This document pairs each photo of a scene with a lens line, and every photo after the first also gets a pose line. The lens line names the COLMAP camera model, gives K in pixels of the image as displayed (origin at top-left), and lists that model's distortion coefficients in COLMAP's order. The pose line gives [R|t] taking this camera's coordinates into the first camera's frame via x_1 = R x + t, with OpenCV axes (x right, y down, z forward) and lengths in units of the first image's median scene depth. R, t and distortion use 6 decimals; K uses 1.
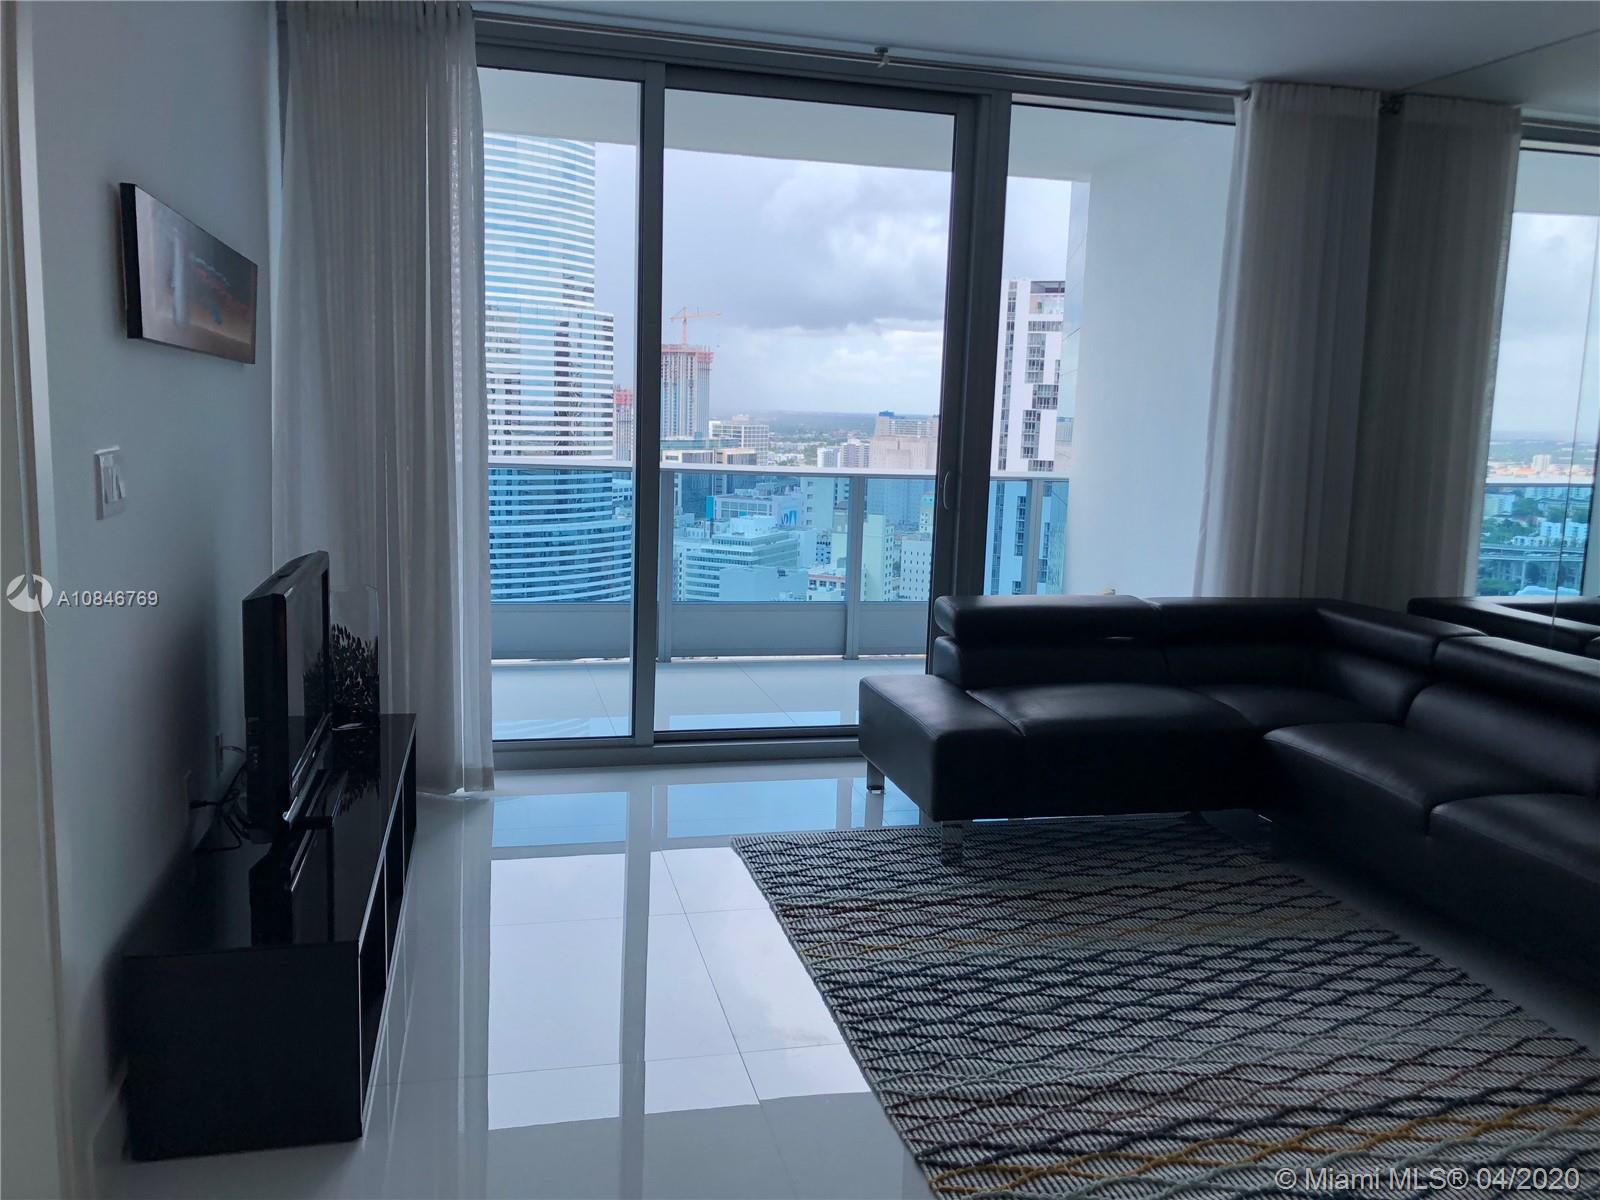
lens RADIAL K [[1311.6, 0, 824.5], [0, 1311.6, 591.6], [0, 0, 1]] dist [0.050341, -0.047154]
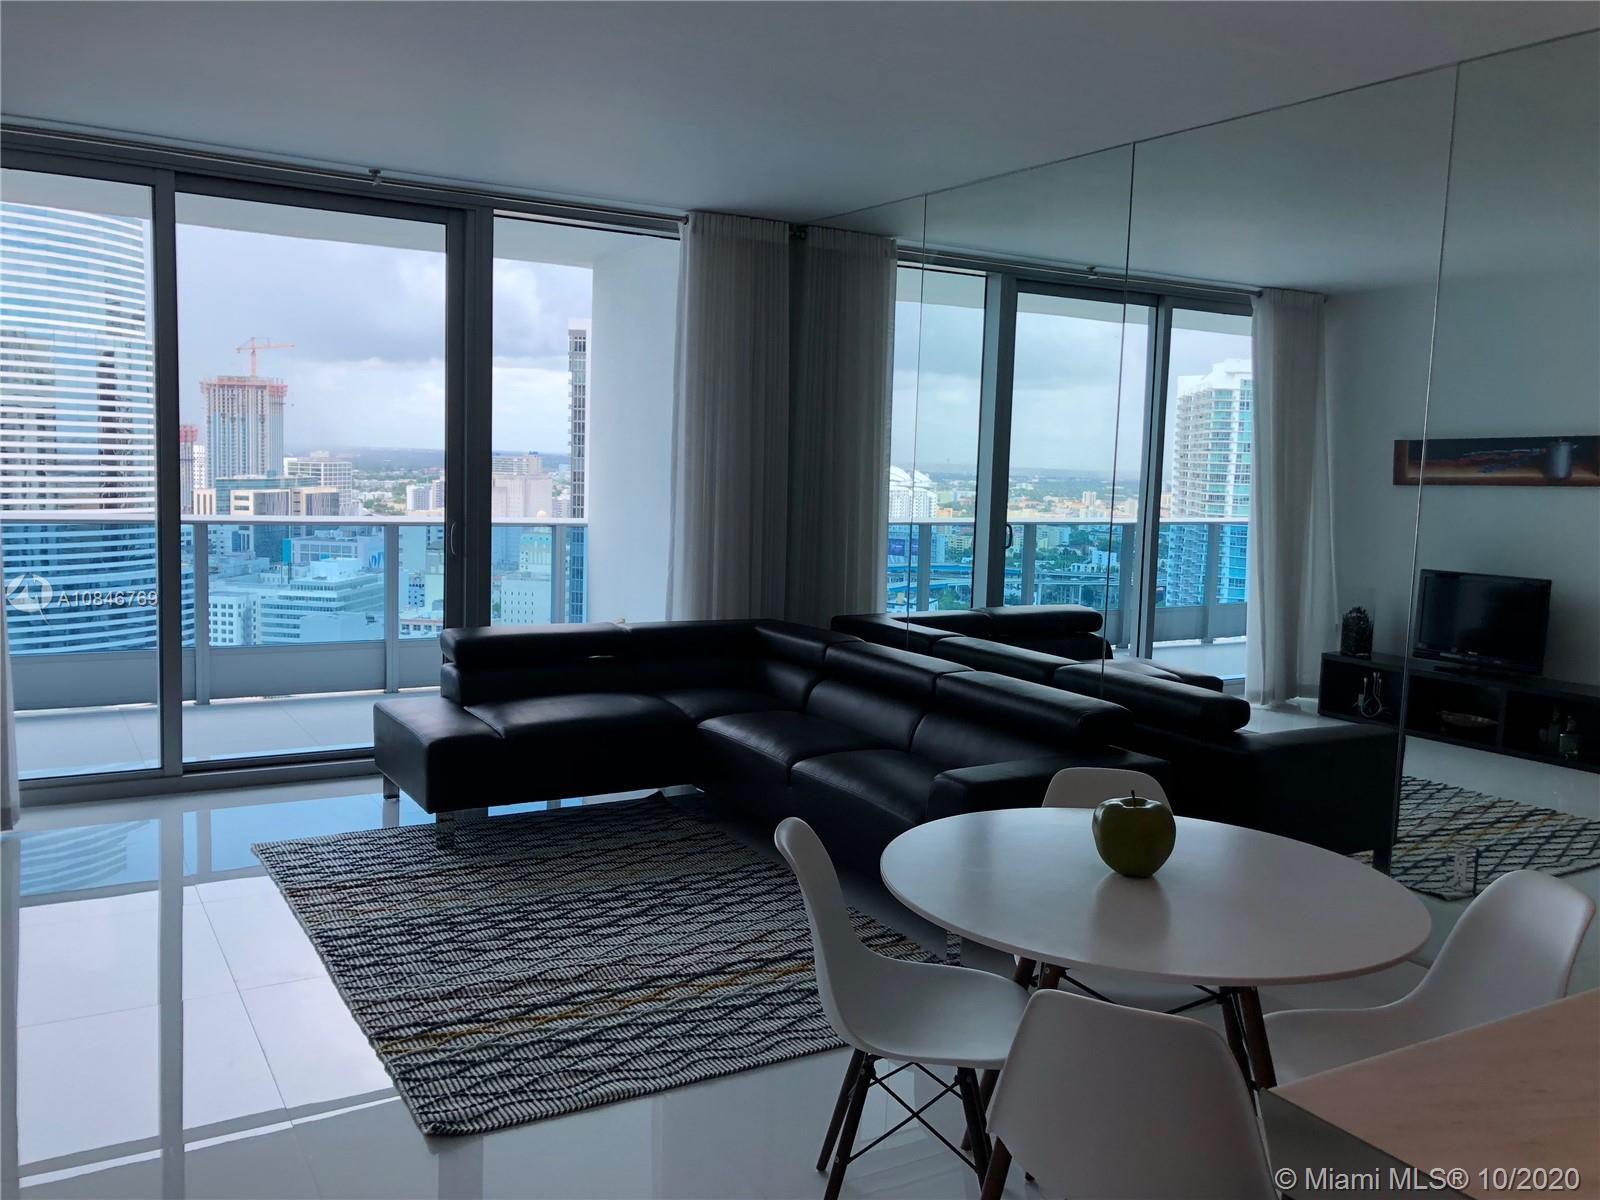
lens RADIAL K [[1311.6, 0, 794.0], [0, 1311.6, 585.6], [0, 0, 1]] dist [0.050341, -0.047154]
pose [[0.961046, -0.031801, 0.274553, 0.079840], [0.040577, 0.998829, -0.026345, 0.009931], [-0.273394, 0.036459, 0.961211, -0.274757]]
